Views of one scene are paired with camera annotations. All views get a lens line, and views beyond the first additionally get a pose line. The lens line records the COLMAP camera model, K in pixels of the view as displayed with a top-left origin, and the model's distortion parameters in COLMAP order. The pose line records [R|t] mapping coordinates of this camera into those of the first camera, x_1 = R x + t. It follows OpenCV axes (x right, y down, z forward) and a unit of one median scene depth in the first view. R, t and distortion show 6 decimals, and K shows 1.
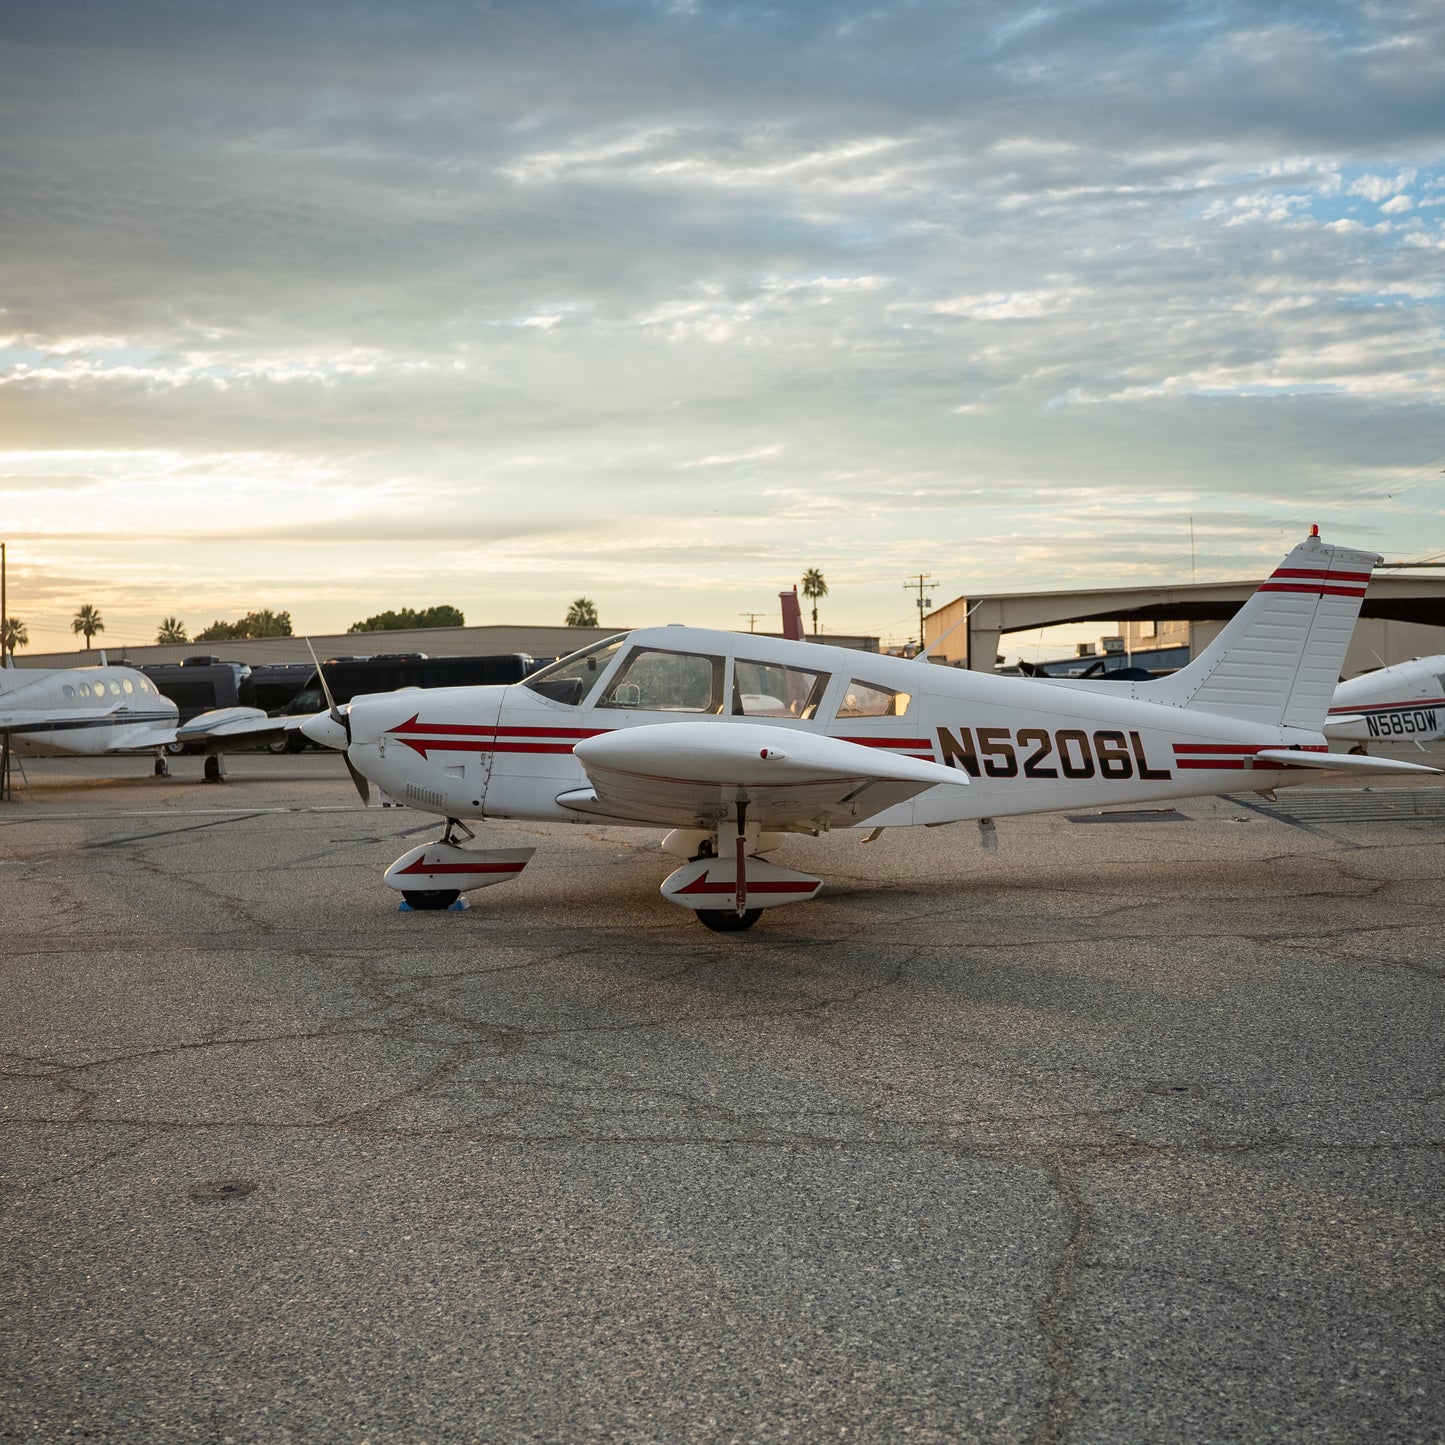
lens RADIAL K [[1871.2, 0, 737.4], [0, 1871.2, 723.5], [0, 0, 1]] dist [-0.044166, 0.000000]
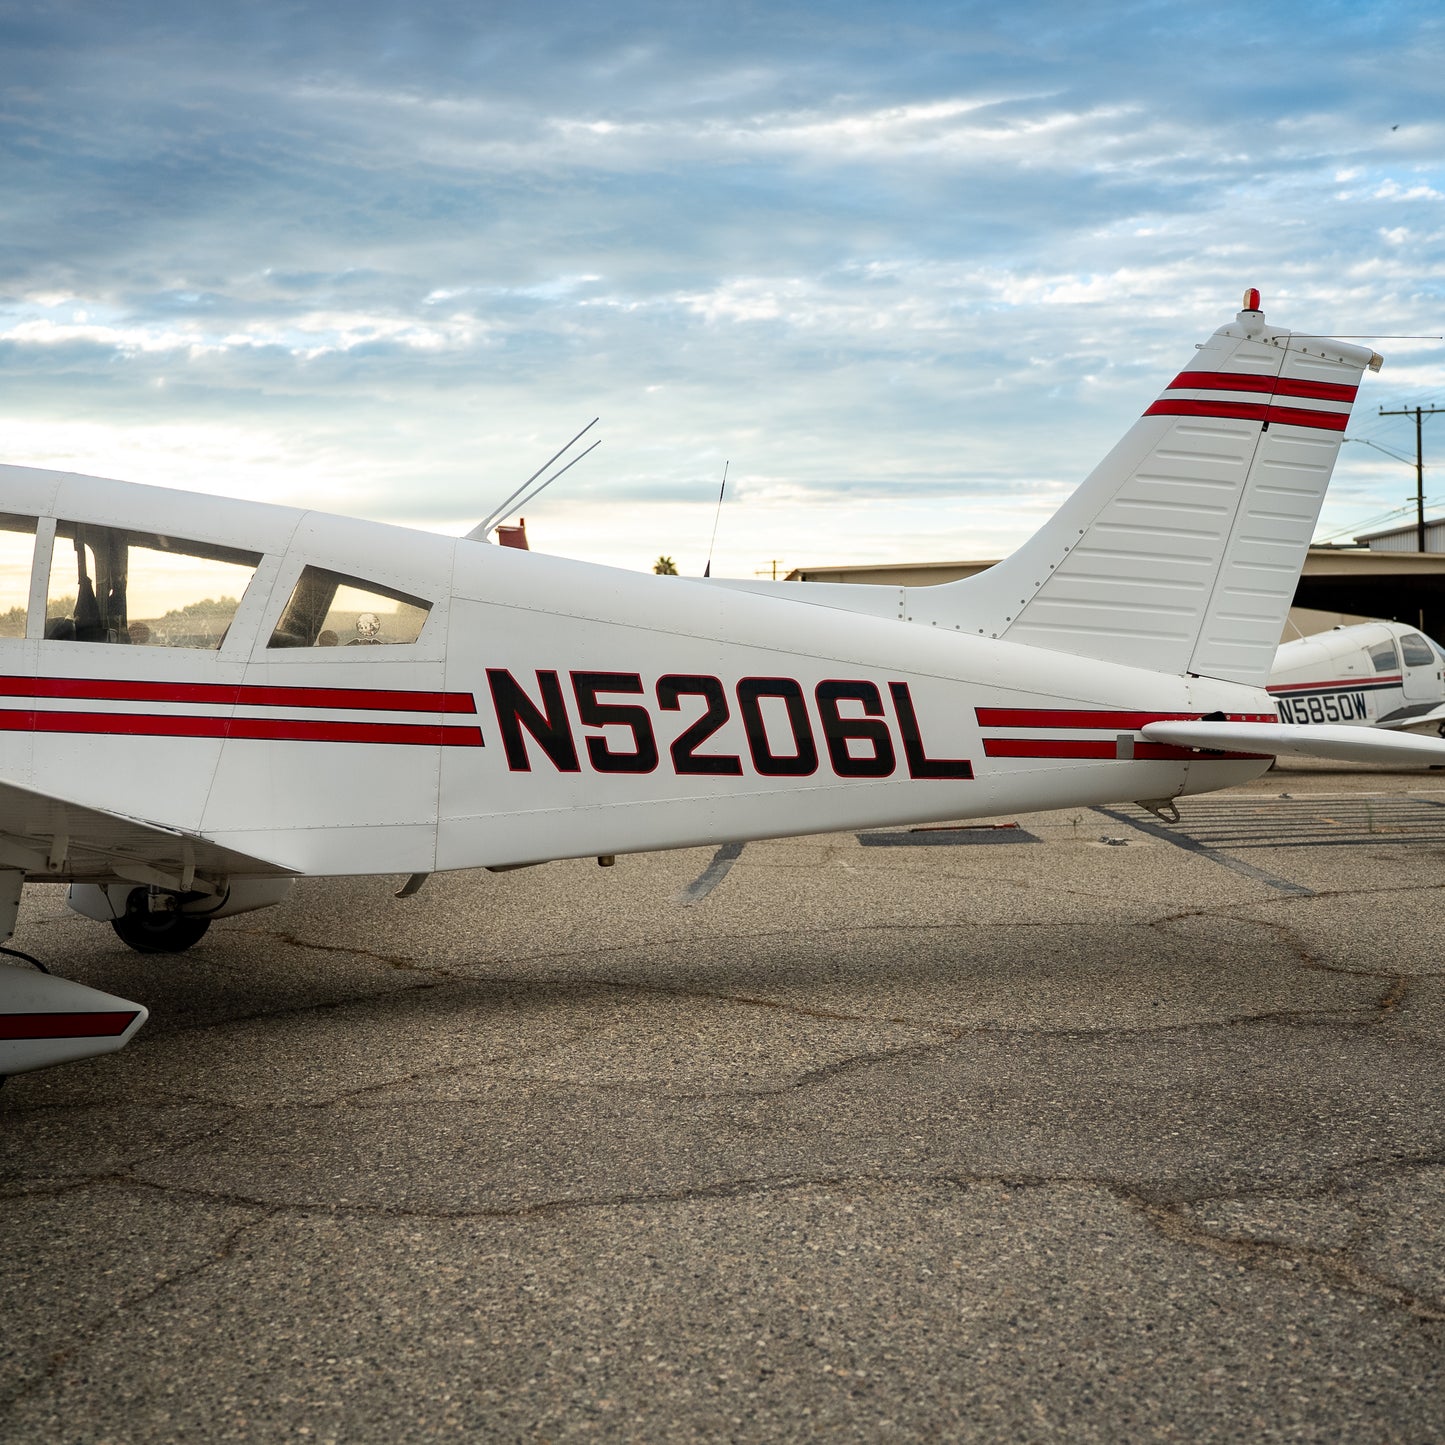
lens RADIAL K [[1871.2, 0, 717.9], [0, 1871.2, 714.8], [0, 0, 1]] dist [-0.044166, 0.000000]
pose [[0.998588, 0.004424, 0.052932, 0.137790], [-0.004097, 0.999972, -0.006280, 0.016280], [-0.052958, 0.006054, 0.998578, 0.503549]]
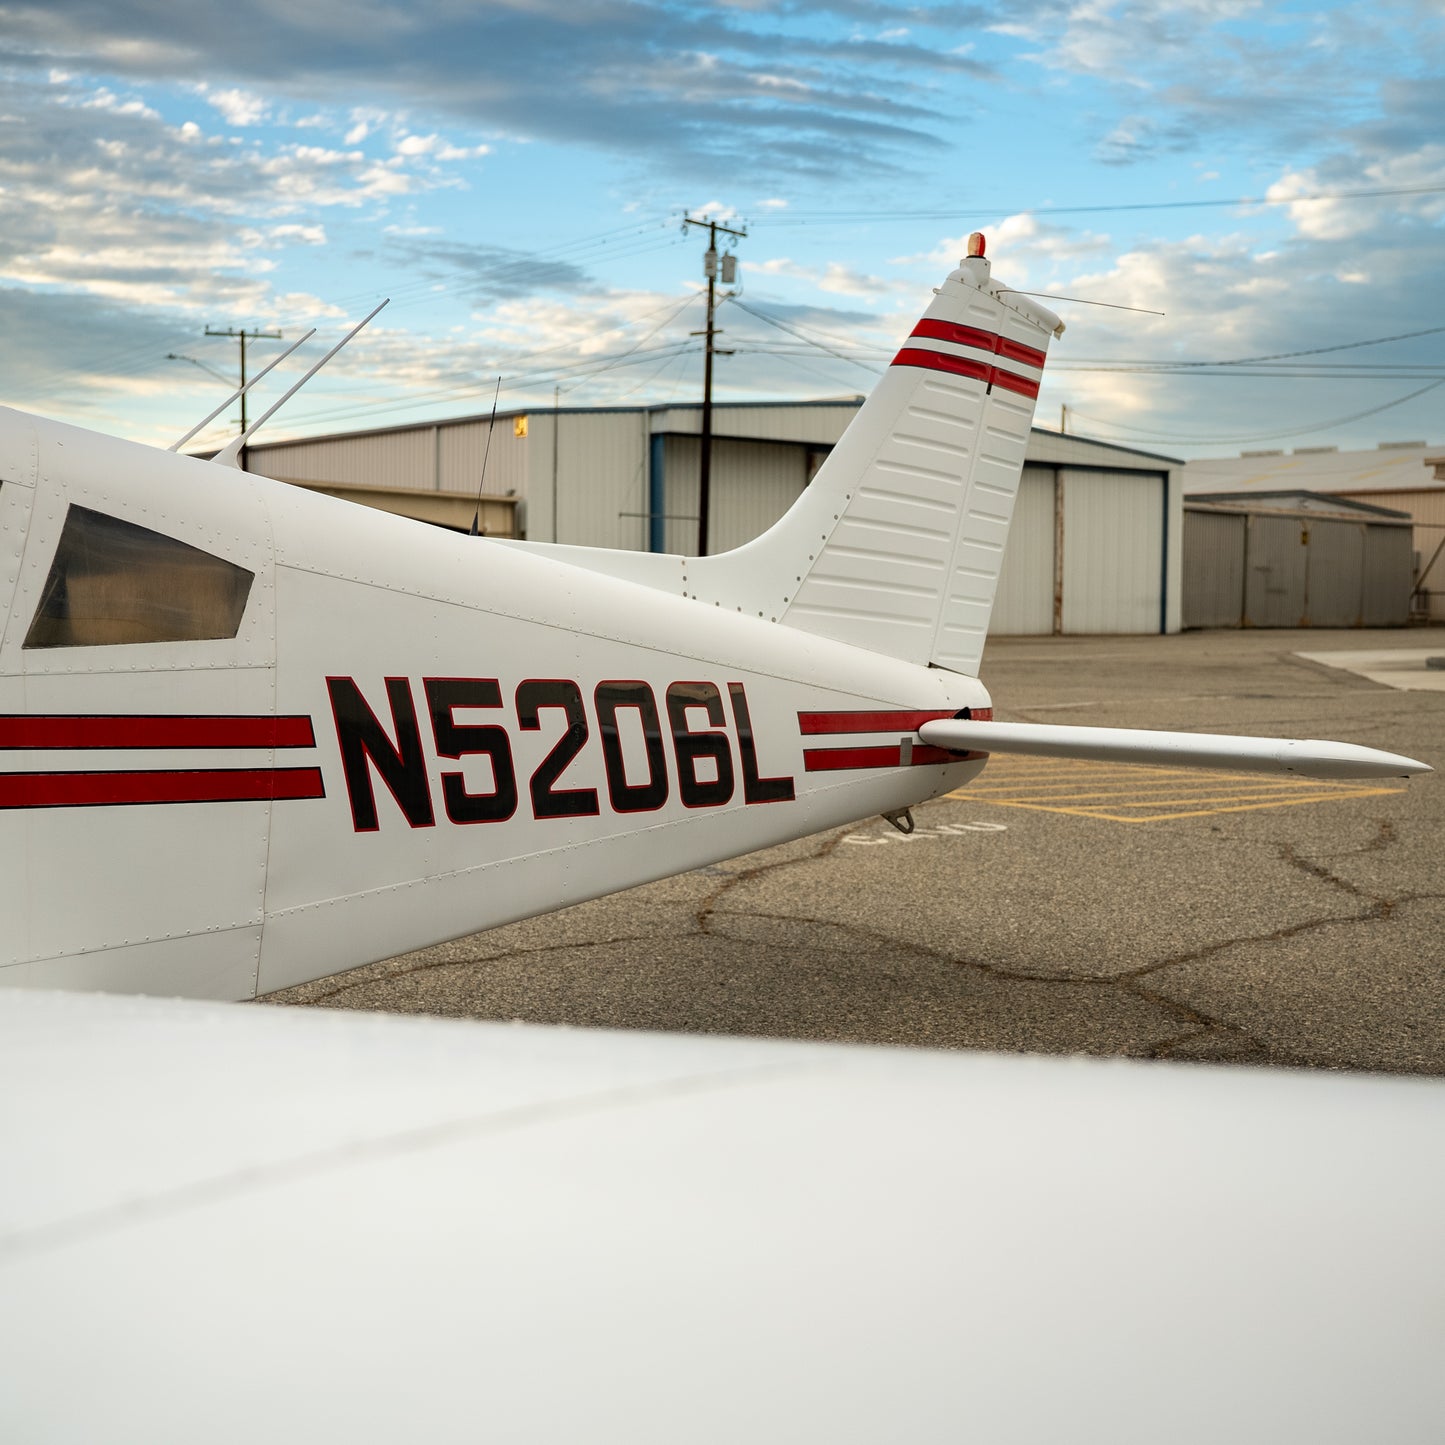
lens RADIAL K [[1871.2, 0, 734.3], [0, 1871.2, 716.0], [0, 0, 1]] dist [-0.044166, 0.000000]
pose [[0.746610, -0.020638, 0.664942, -0.048250], [-0.005607, 0.999288, 0.037311, -0.003399], [-0.665238, -0.031585, 0.745963, 0.707256]]
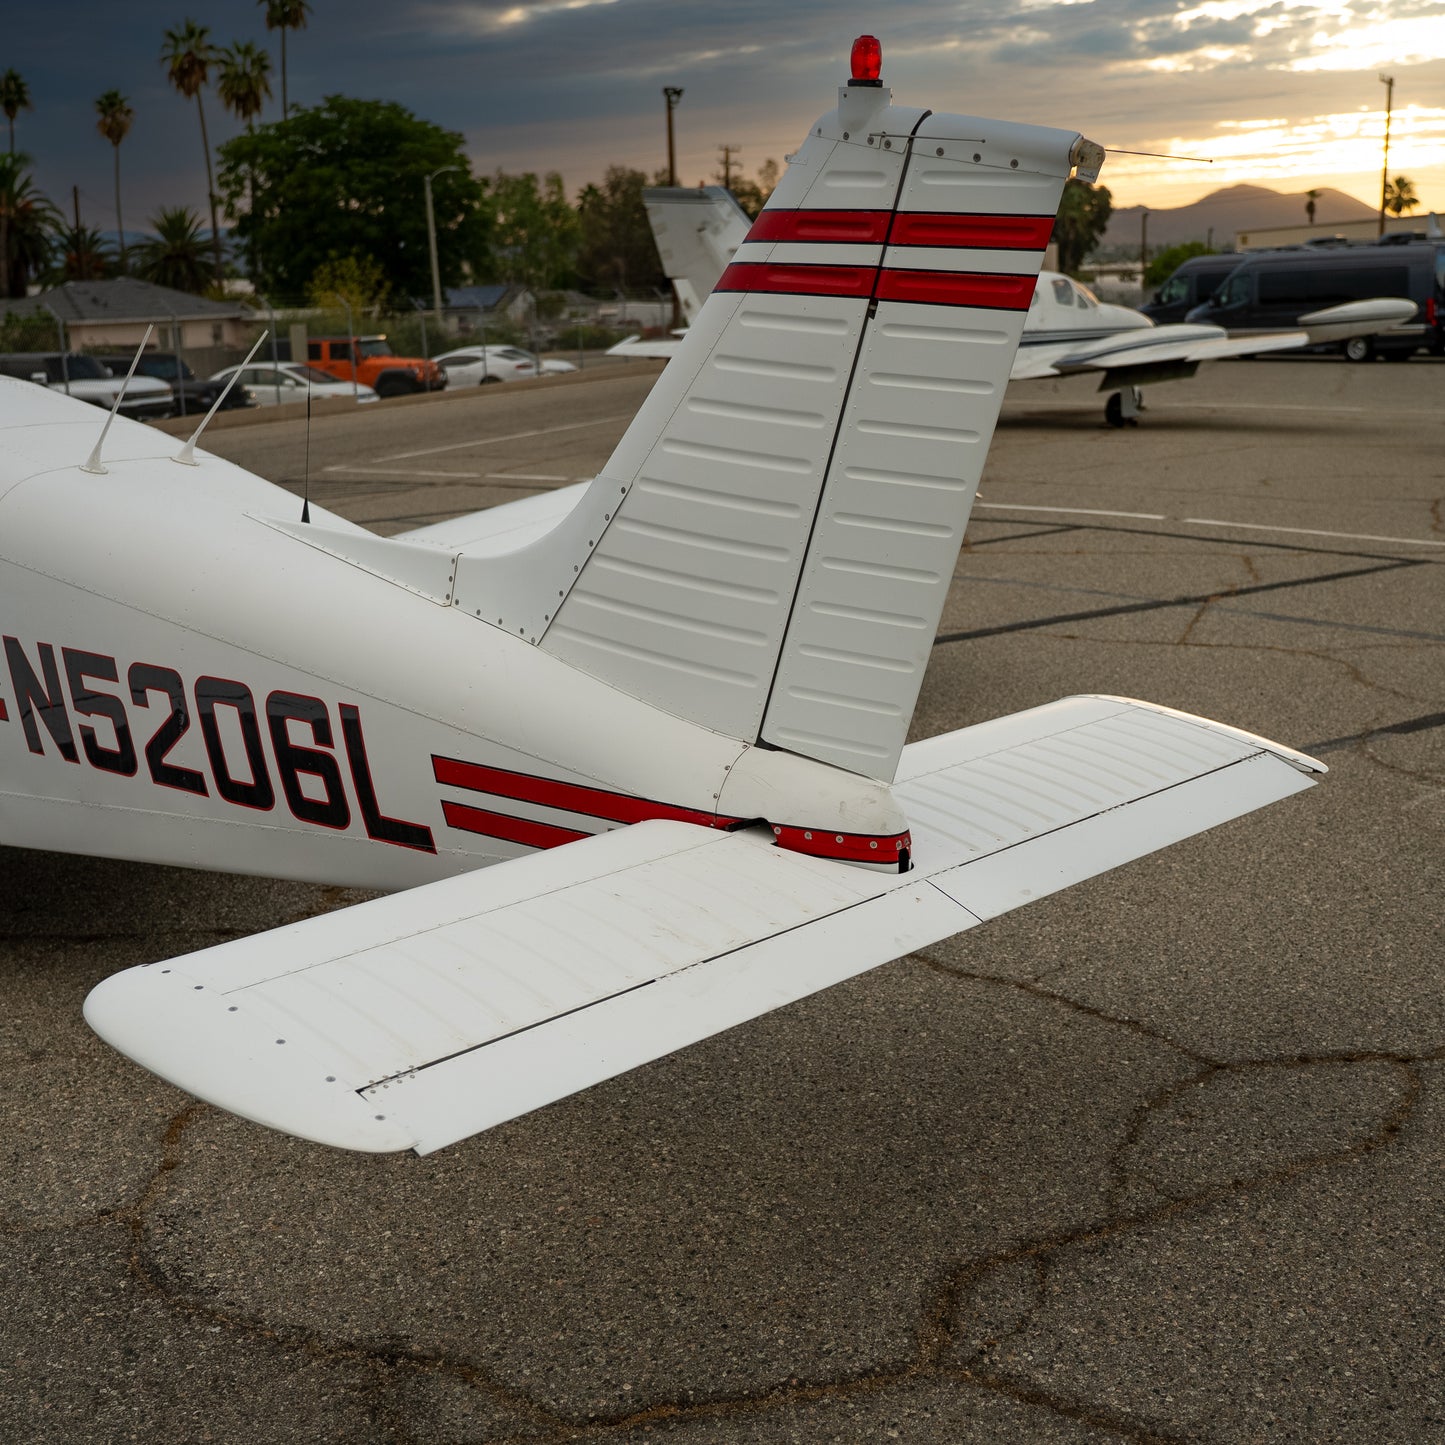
lens RADIAL K [[1871.2, 0, 729.3], [0, 1871.2, 718.7], [0, 0, 1]] dist [-0.044166, 0.000000]
pose [[0.698005, 0.154474, -0.699233, 0.512007], [-0.002818, 0.977041, 0.213035, -0.069154], [0.716087, -0.146729, 0.682415, 0.807640]]
